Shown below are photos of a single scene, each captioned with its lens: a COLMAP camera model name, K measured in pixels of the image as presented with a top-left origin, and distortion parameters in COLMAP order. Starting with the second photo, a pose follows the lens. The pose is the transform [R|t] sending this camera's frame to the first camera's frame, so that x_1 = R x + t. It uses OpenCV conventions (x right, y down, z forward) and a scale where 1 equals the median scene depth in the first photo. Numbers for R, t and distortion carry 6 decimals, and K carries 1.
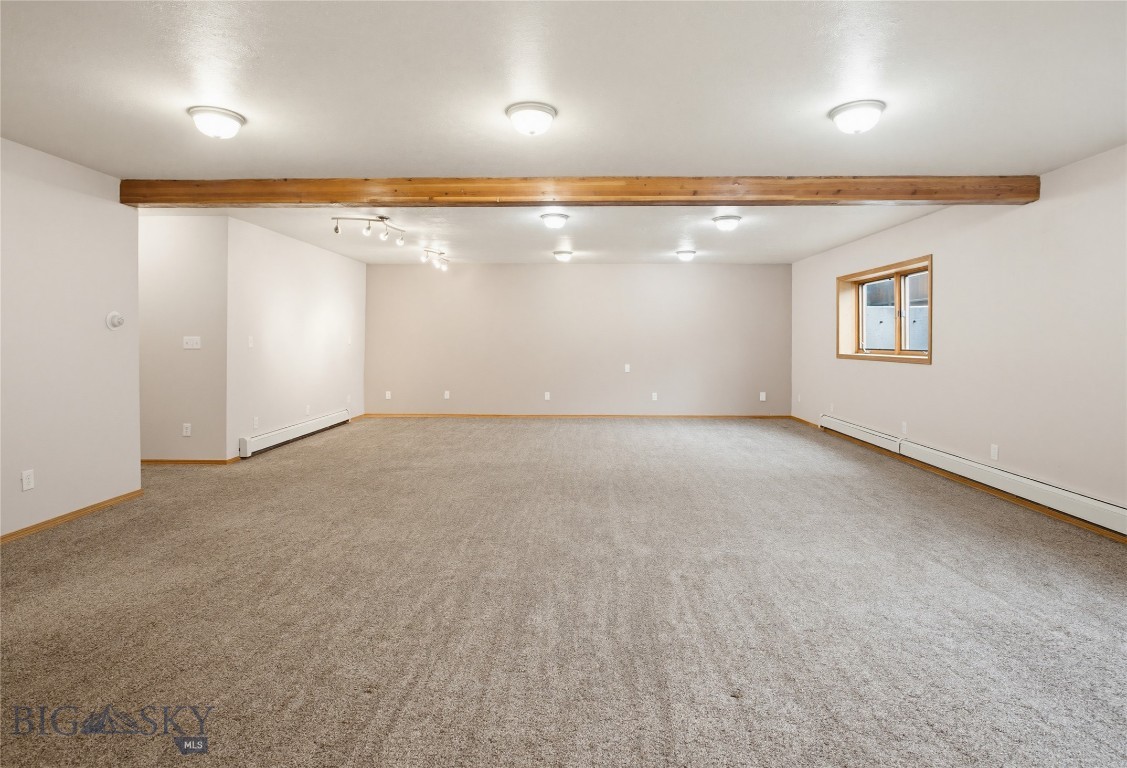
lens RADIAL K [[574.7, 0, 574.3], [0, 574.7, 338.7], [0, 0, 1]] dist [-0.002438, 0.000349]
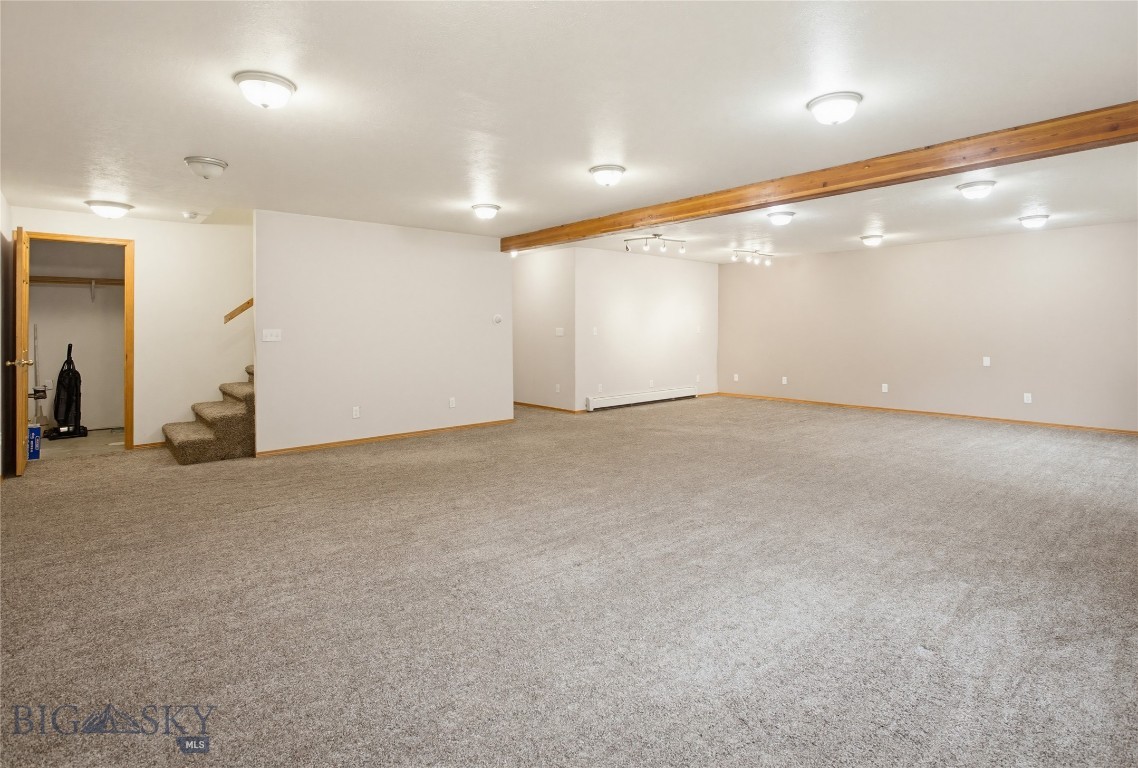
lens RADIAL K [[559.4, 0, 570.1], [0, 559.4, 331.0], [0, 0, 1]] dist [0.001032, 0.000557]
pose [[0.687606, -0.002723, -0.726079, 0.445077], [0.007130, 0.999970, 0.003002, -0.000045], [0.726049, -0.007241, 0.687605, -0.006634]]
